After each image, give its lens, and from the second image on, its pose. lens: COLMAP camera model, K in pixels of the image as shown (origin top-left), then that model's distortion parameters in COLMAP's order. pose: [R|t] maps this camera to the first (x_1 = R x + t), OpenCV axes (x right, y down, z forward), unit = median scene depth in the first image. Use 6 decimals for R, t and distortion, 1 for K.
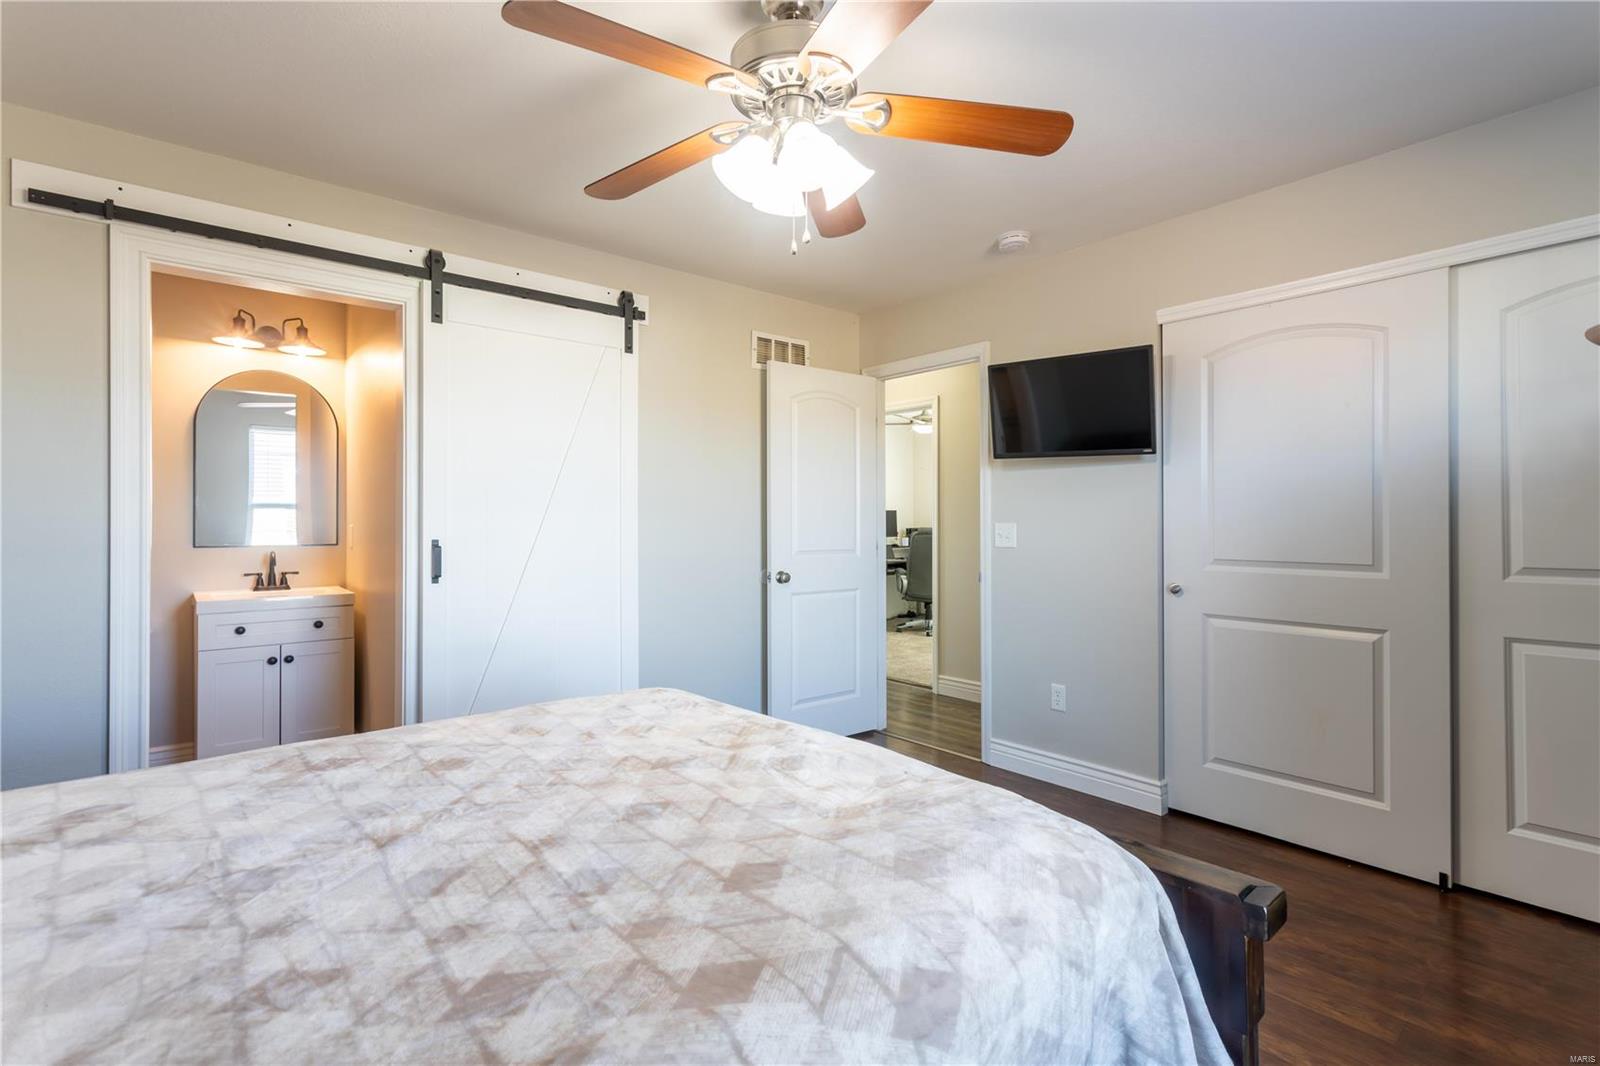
lens RADIAL K [[747.9, 0, 798.3], [0, 747.9, 518.9], [0, 0, 1]] dist [-0.001810, 0.003953]
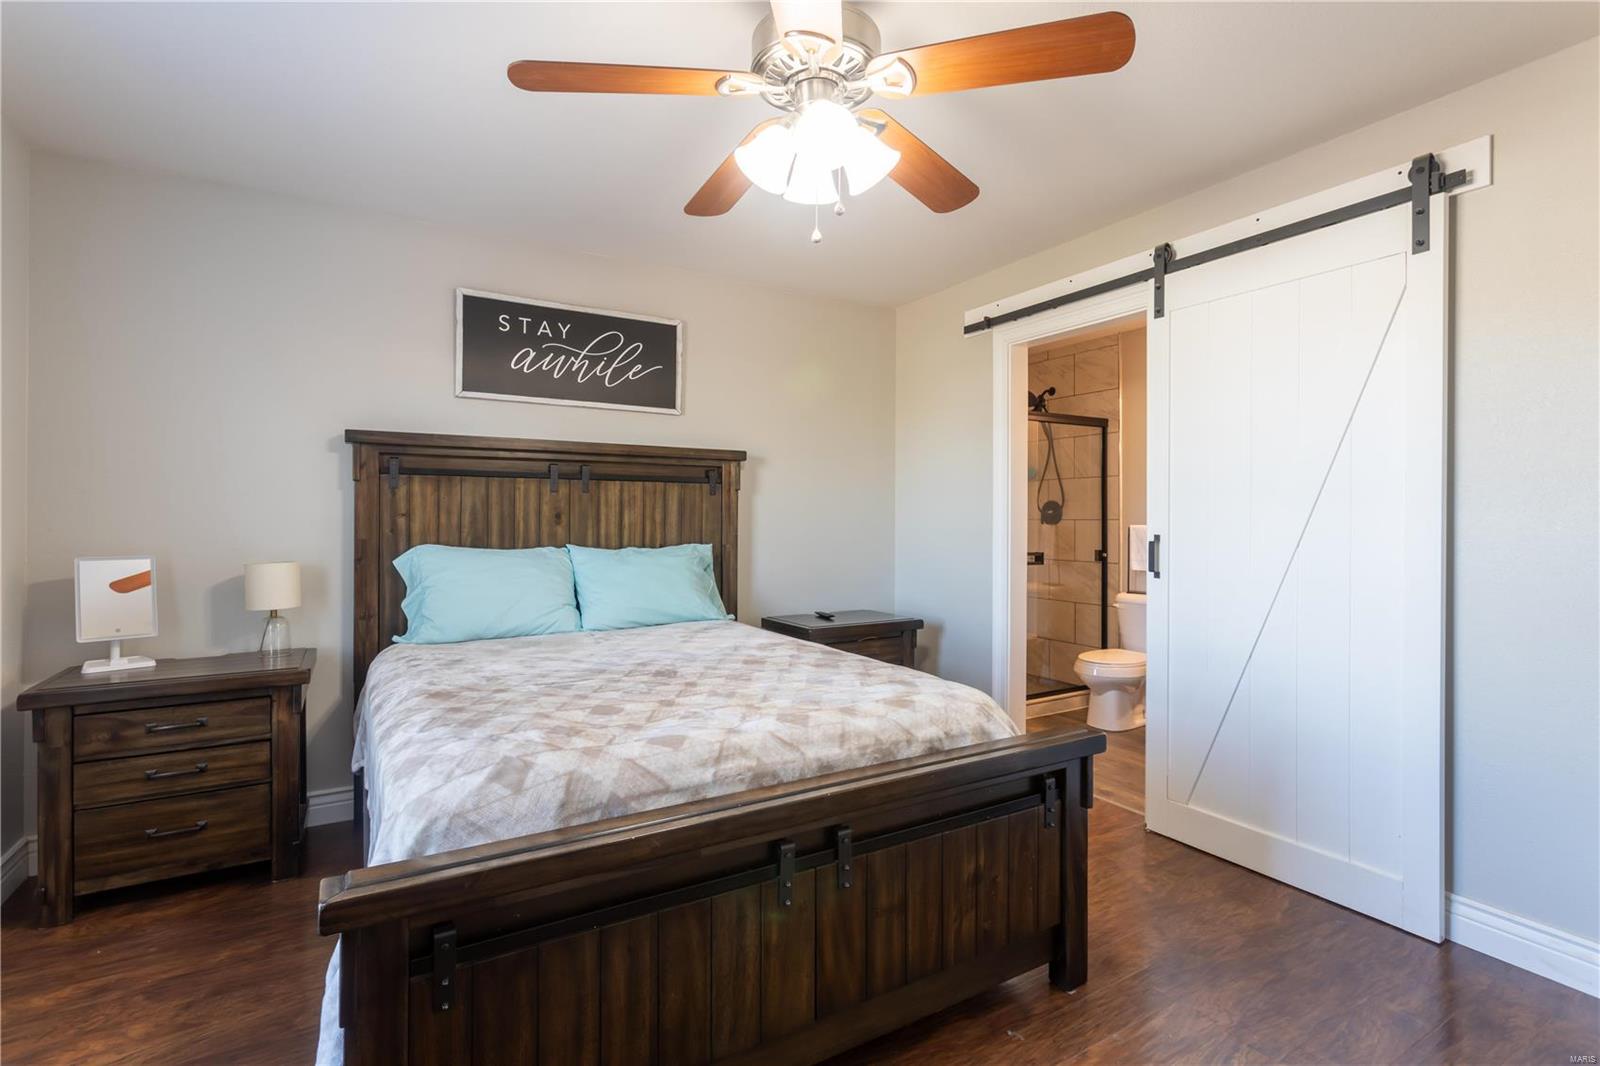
lens RADIAL K [[747.9, 0, 798.3], [0, 747.9, 518.9], [0, 0, 1]] dist [-0.001810, 0.003953]
pose [[-0.161536, 0.005558, -0.986851, 0.578419], [0.005226, 0.999975, 0.004777, -0.004342], [0.986853, -0.004385, -0.161561, 0.696060]]
